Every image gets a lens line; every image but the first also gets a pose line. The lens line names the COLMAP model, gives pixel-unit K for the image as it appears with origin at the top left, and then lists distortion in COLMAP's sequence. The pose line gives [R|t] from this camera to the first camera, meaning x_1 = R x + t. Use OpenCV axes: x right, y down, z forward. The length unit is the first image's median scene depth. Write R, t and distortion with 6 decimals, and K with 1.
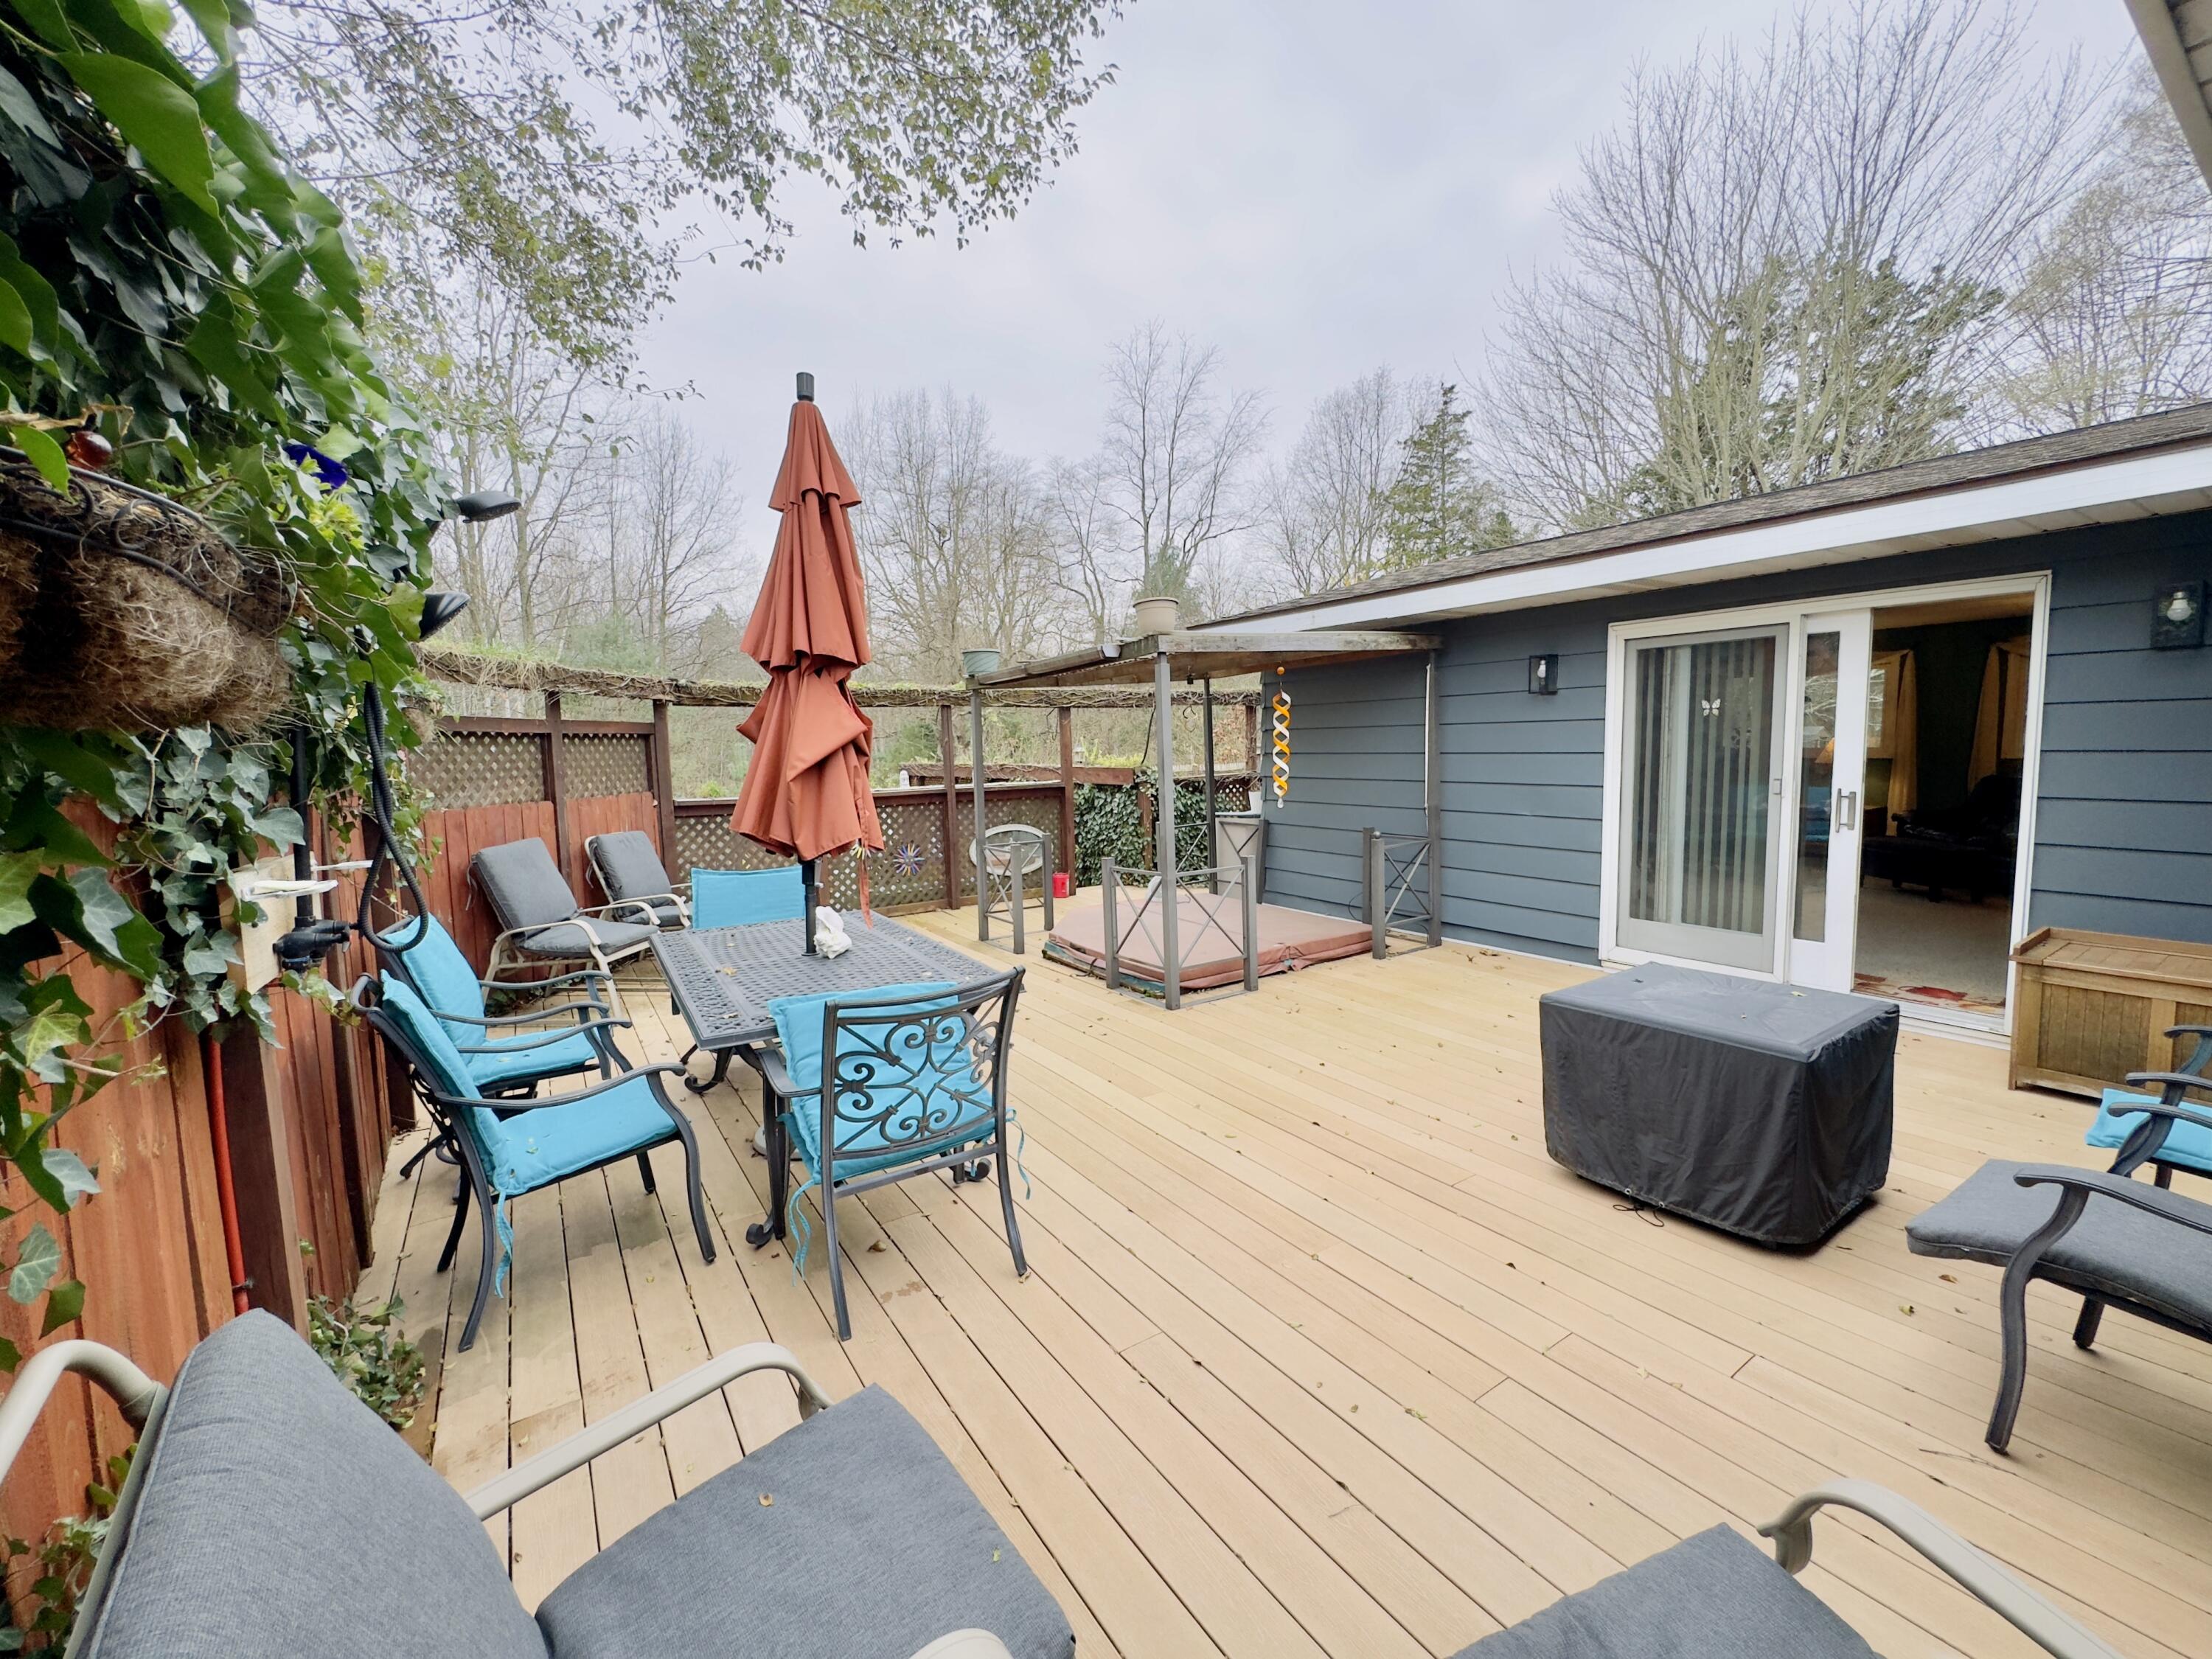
lens RADIAL K [[891.0, 0, 1106.0], [0, 891.0, 829.5], [0, 0, 1]] dist [-0.003476, -0.000113]
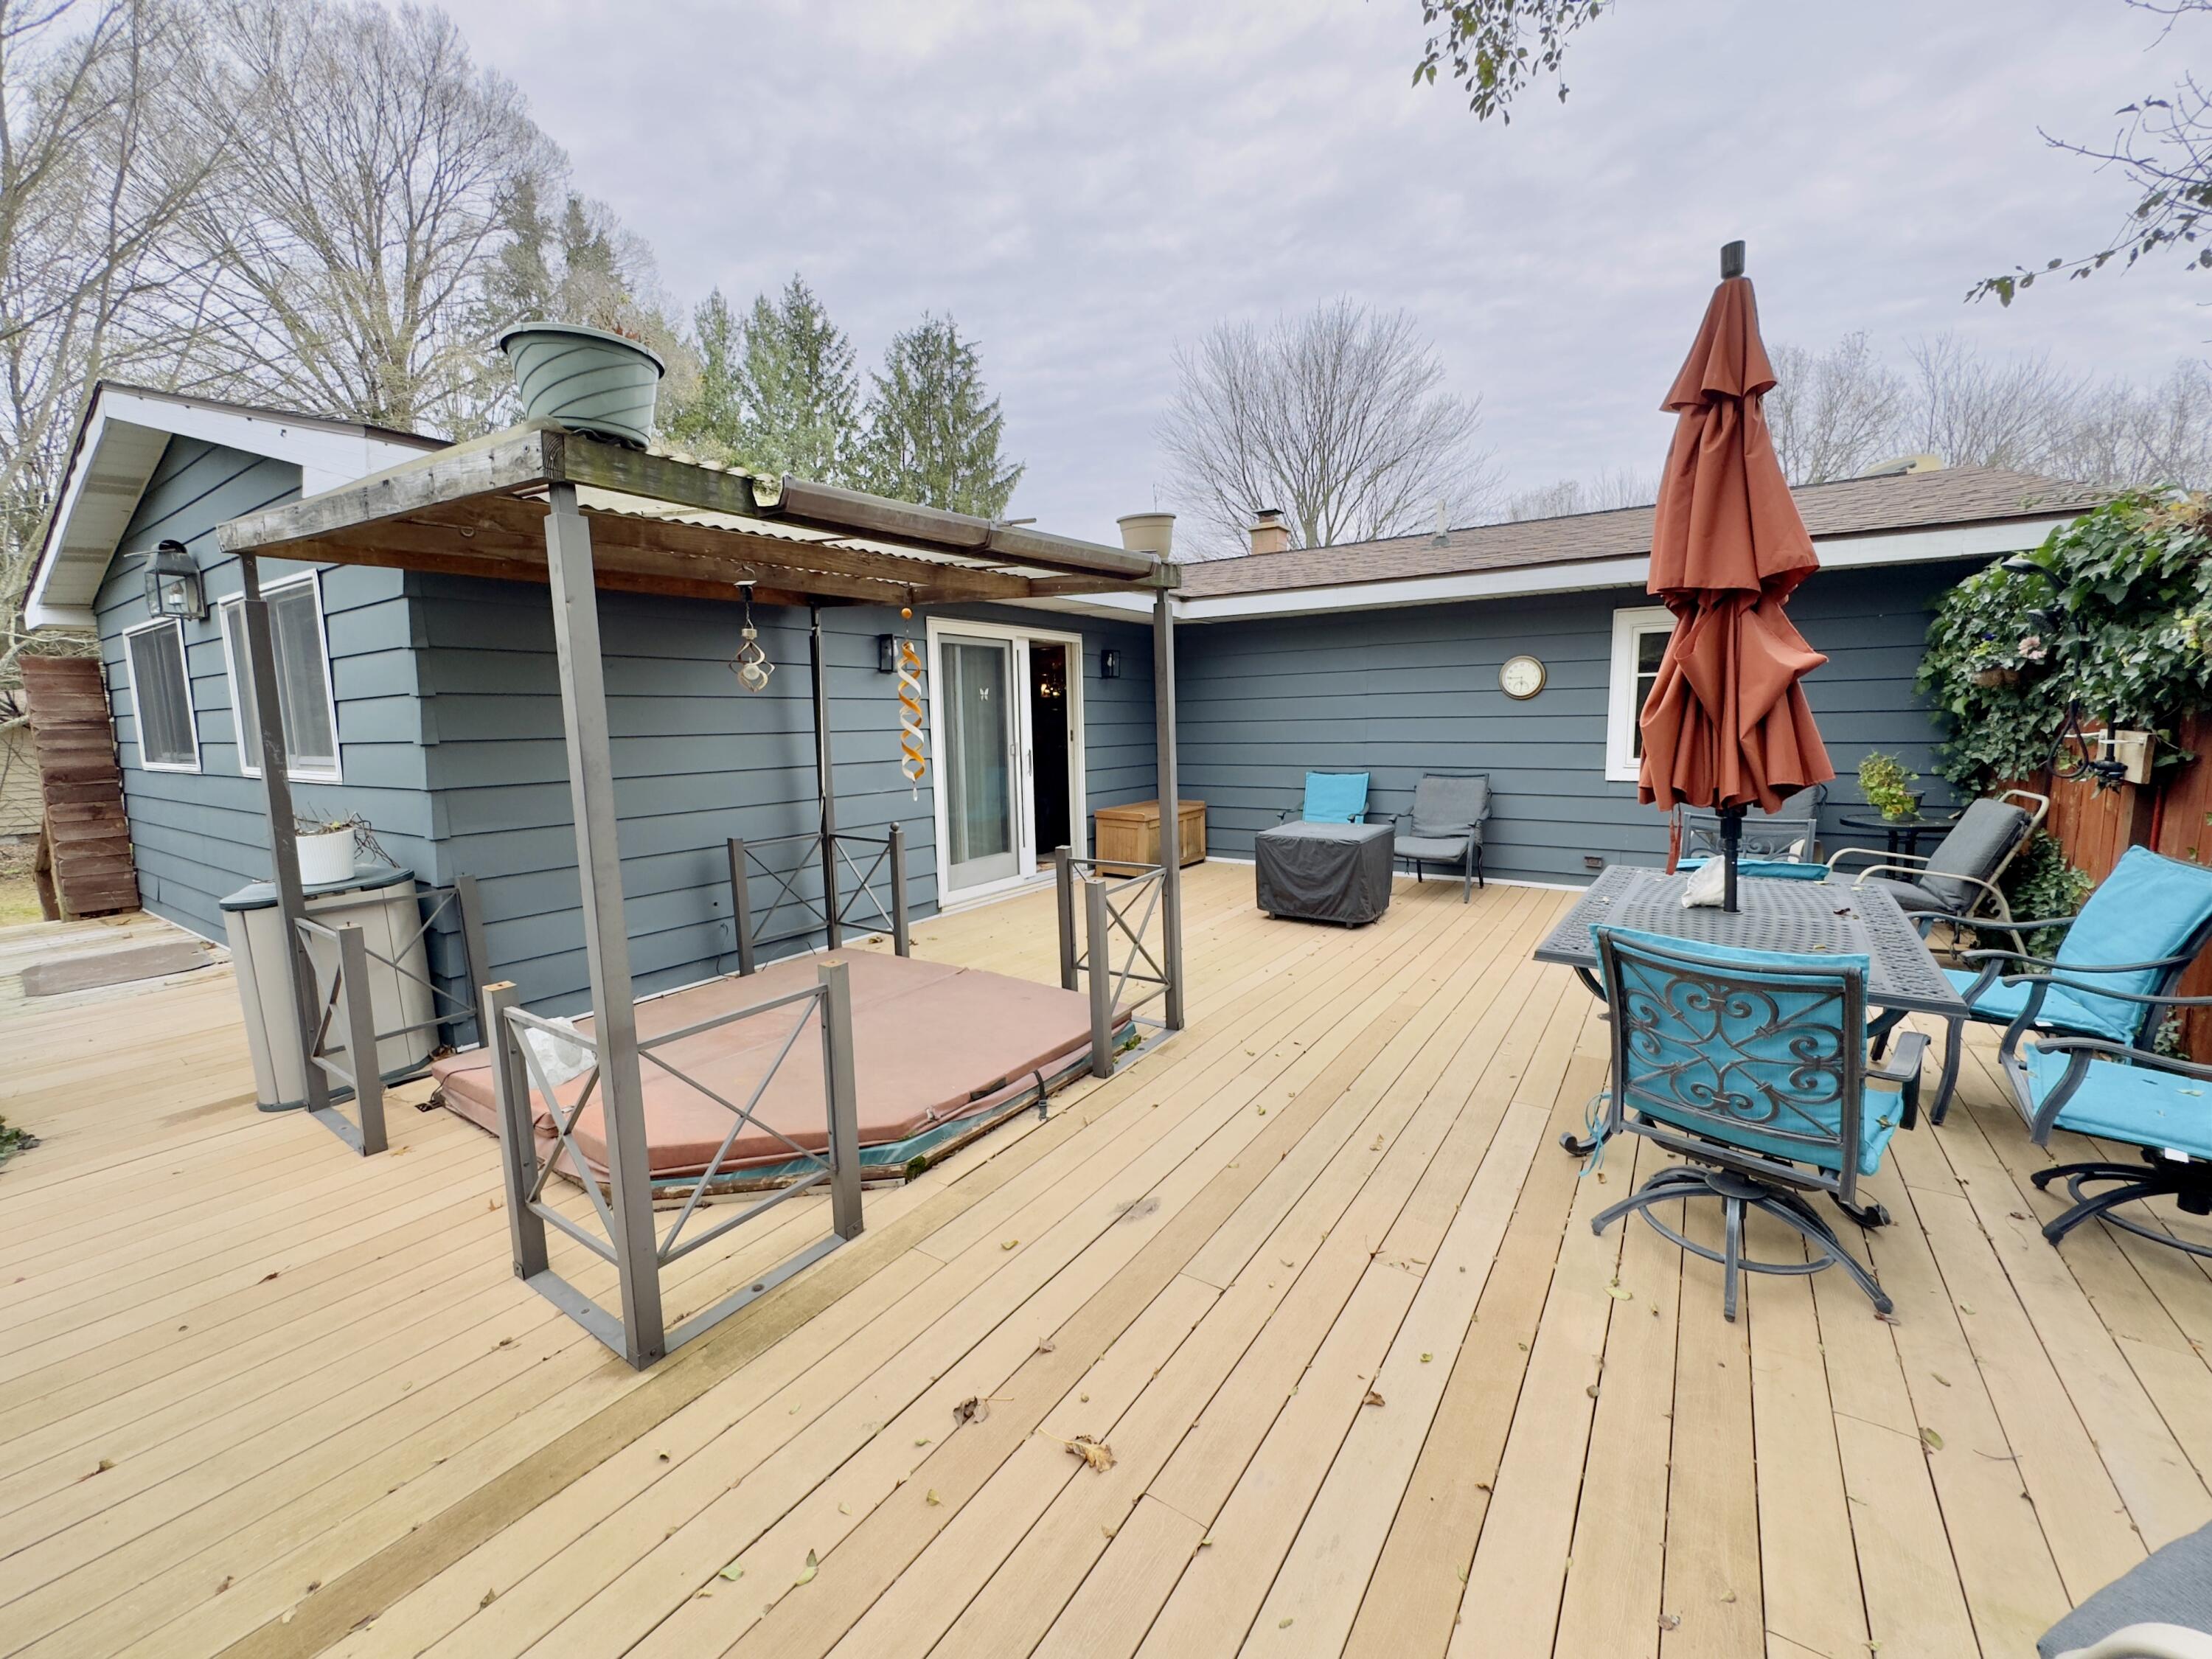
lens RADIAL K [[891.0, 0, 1106.0], [0, 891.0, 829.5], [0, 0, 1]] dist [-0.003476, -0.000113]
pose [[-0.377227, -0.090226, 0.921715, -0.574947], [0.109836, 0.983860, 0.141262, -0.093766], [-0.919585, 0.154525, -0.361229, 1.184046]]
